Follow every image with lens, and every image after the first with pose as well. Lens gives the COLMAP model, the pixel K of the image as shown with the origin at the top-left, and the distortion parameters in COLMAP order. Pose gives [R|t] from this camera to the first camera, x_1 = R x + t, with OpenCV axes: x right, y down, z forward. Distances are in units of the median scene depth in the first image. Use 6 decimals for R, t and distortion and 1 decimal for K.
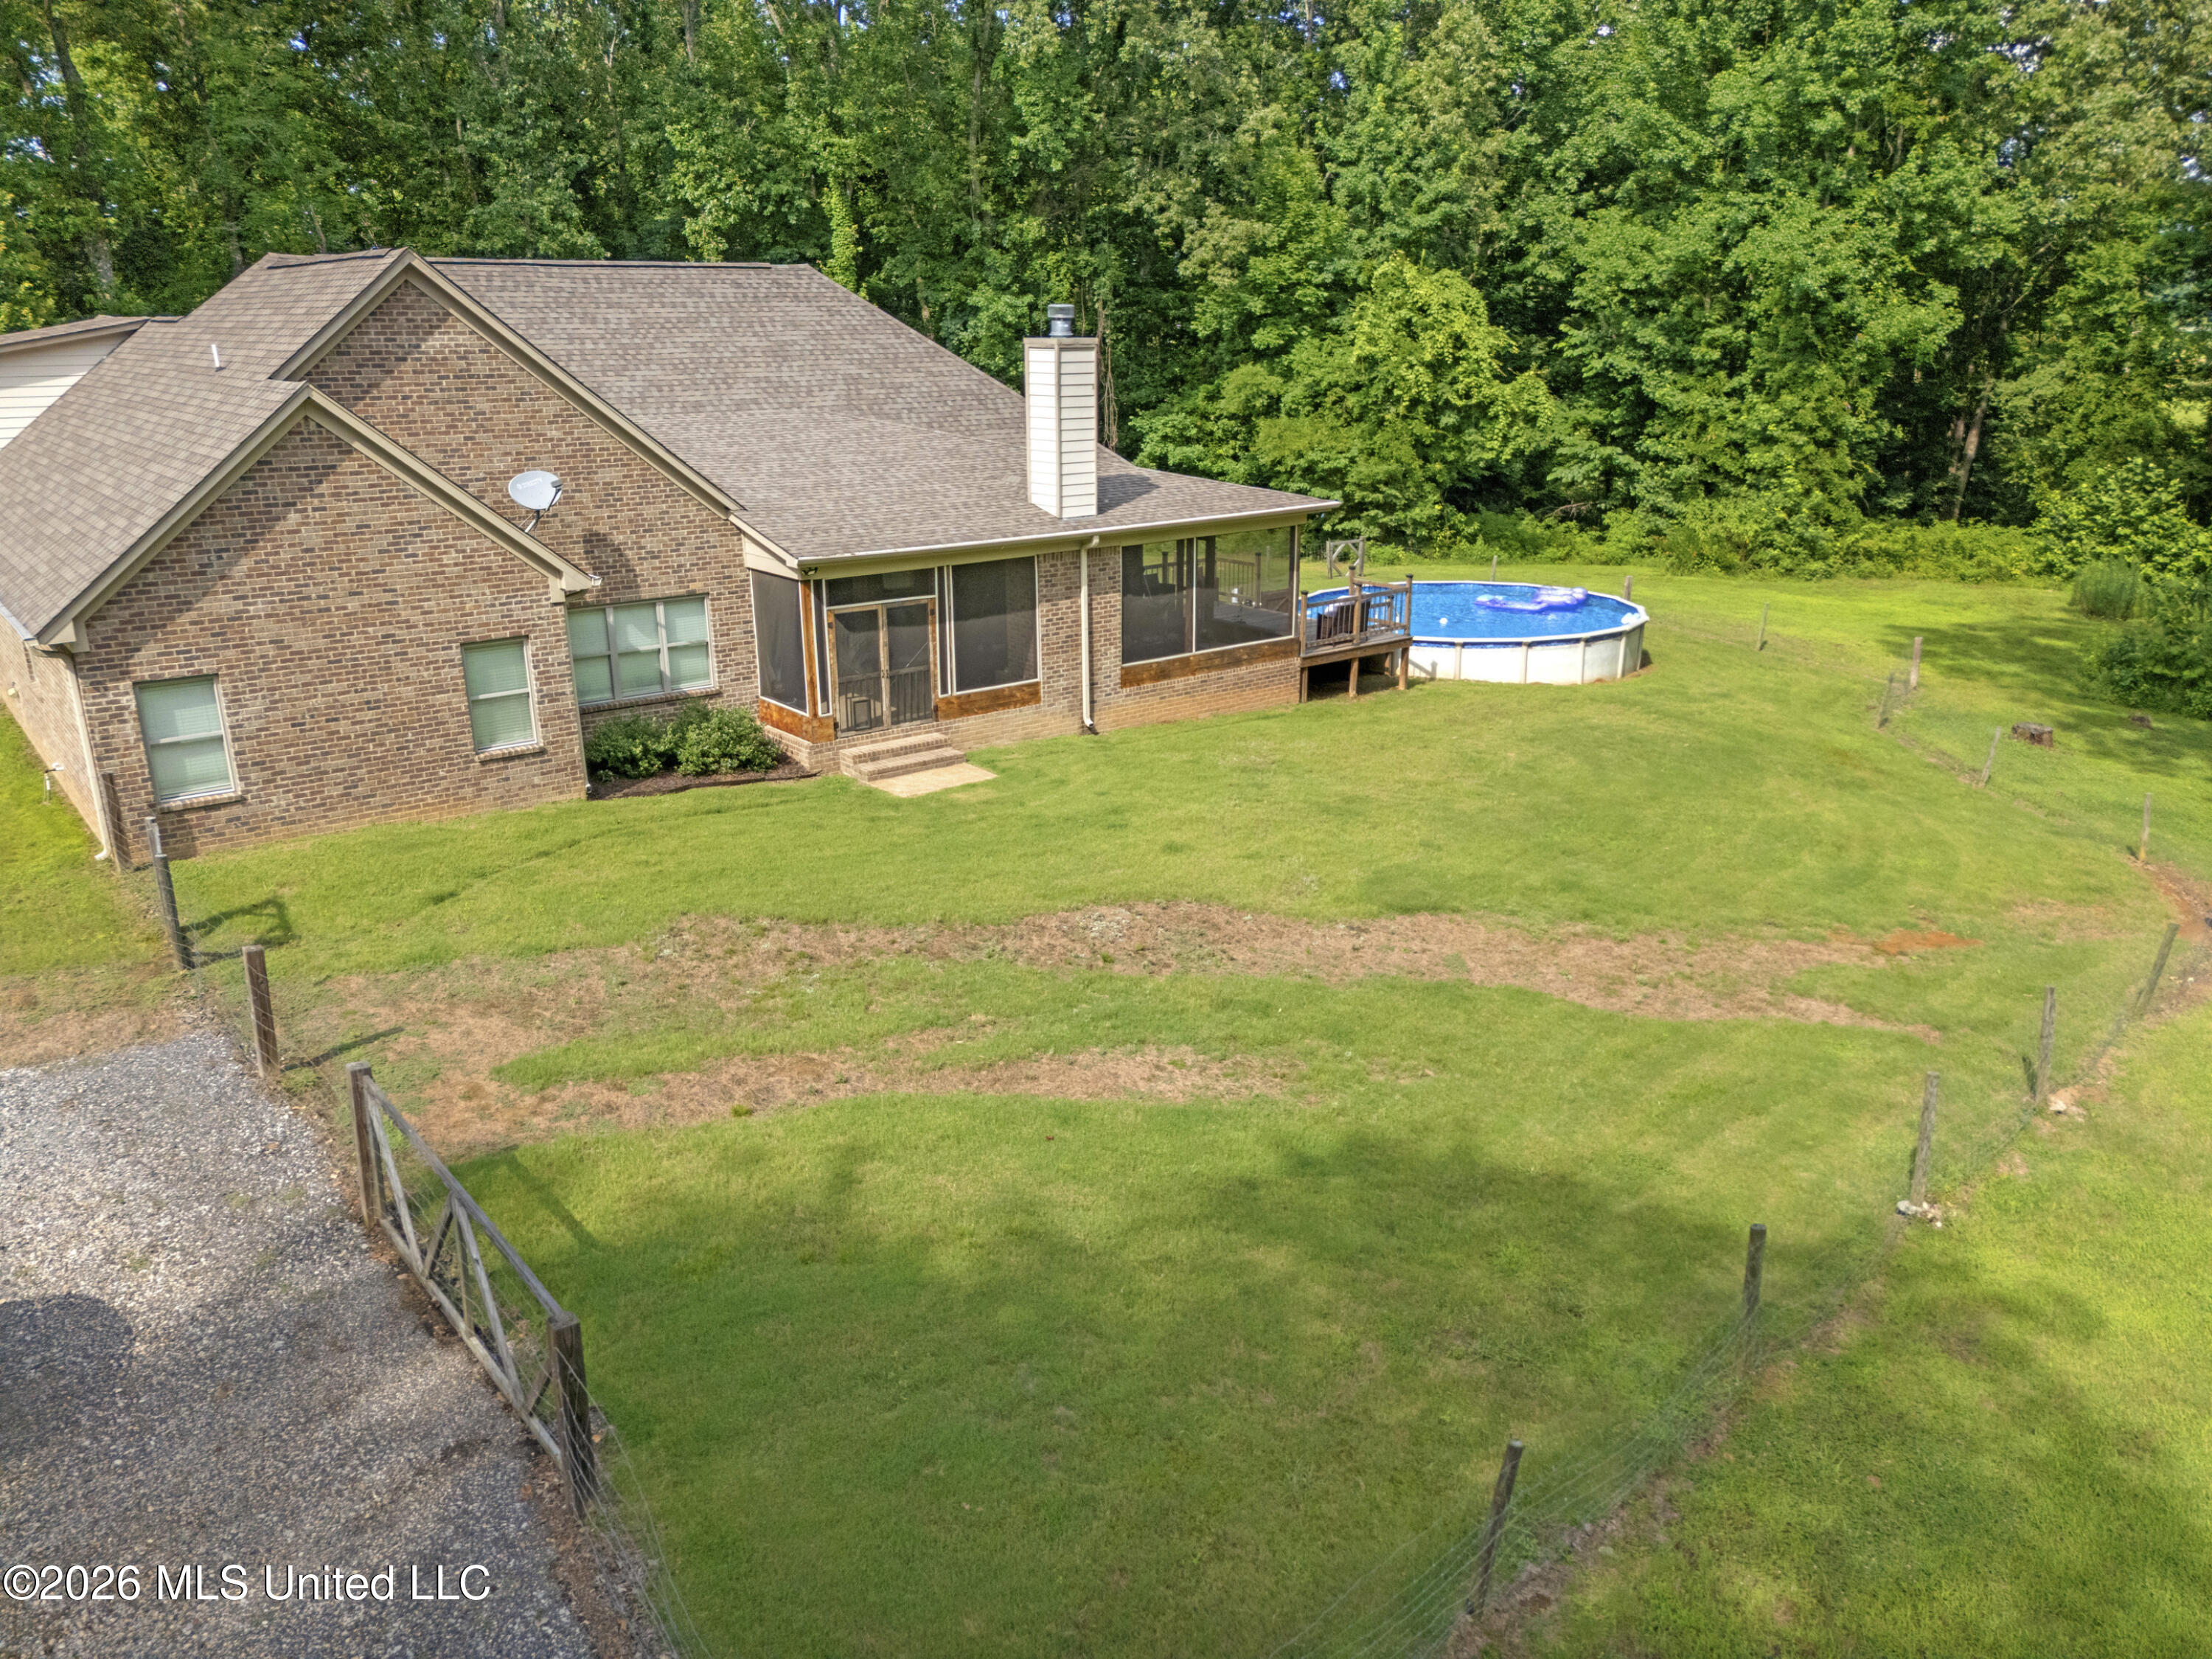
lens RADIAL K [[1624.0, 0, 1114.2], [0, 1624.0, 840.9], [0, 0, 1]] dist [0.067413, -0.070138]
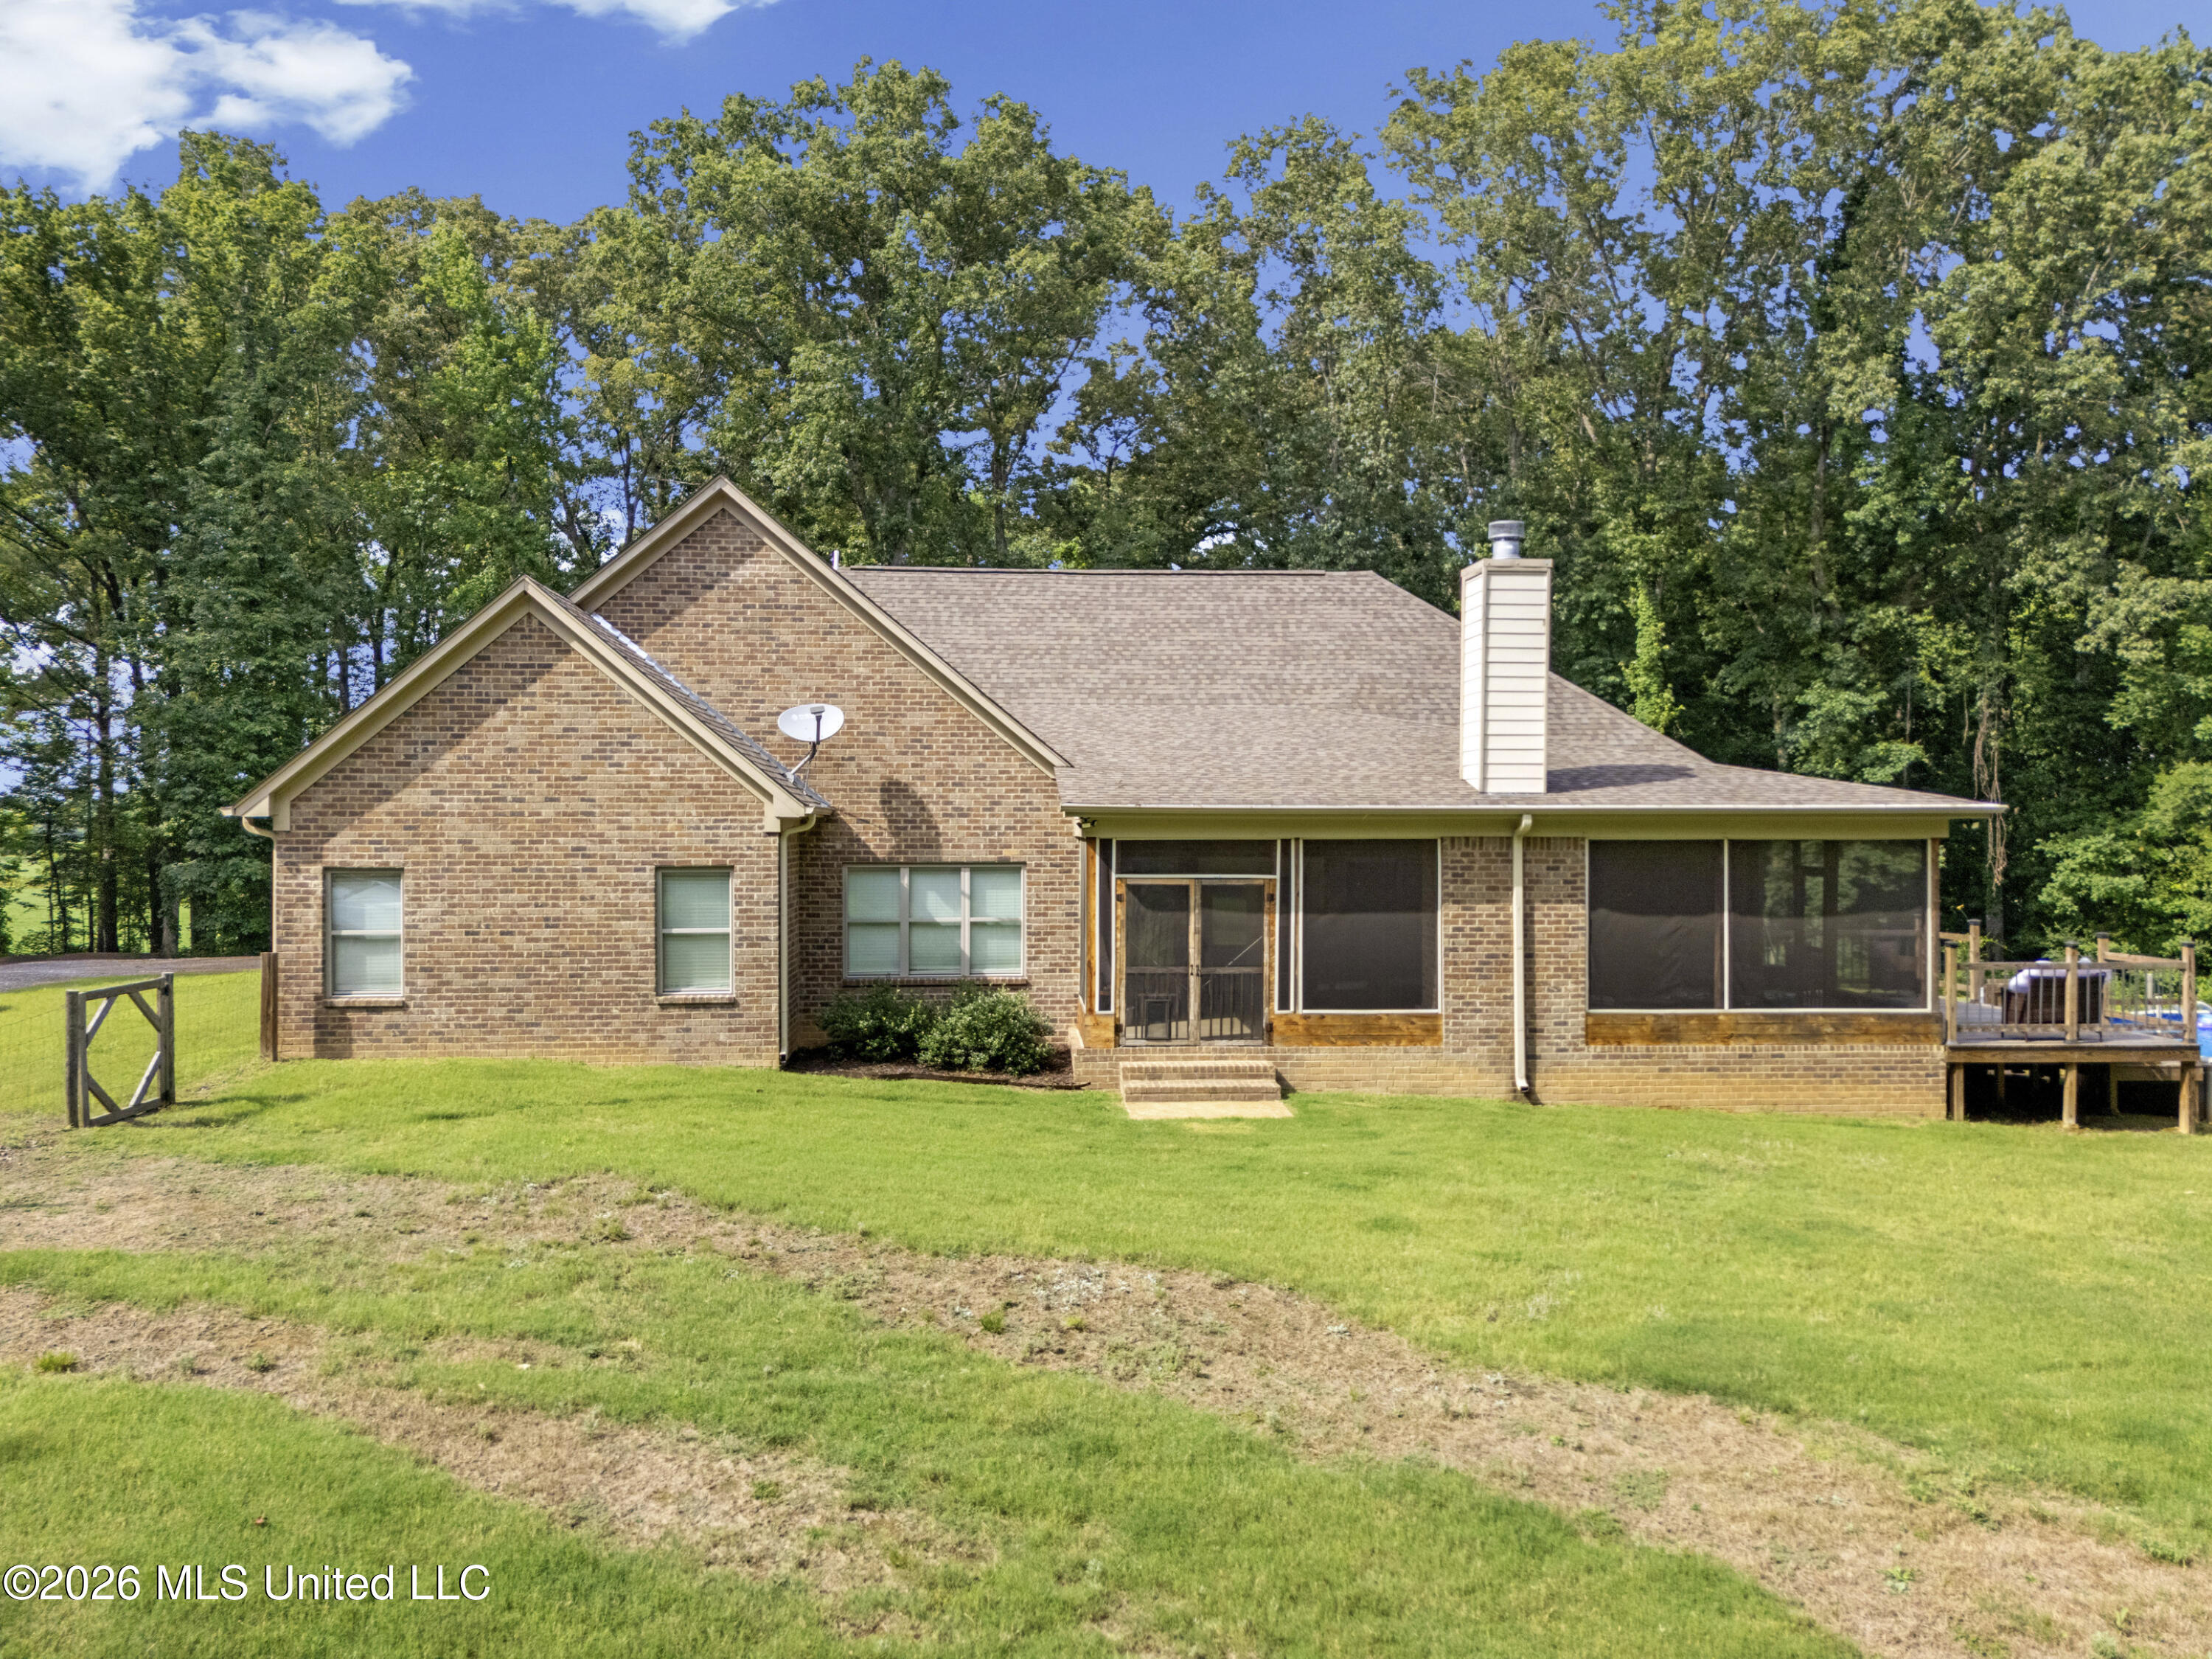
lens RADIAL K [[1624.0, 0, 1114.2], [0, 1624.0, 840.9], [0, 0, 1]] dist [0.067413, -0.070138]
pose [[0.820772, 0.012312, -0.571123, 0.262530], [-0.180827, 0.953957, -0.239306, 0.028224], [0.541881, 0.299690, 0.785208, 0.366854]]
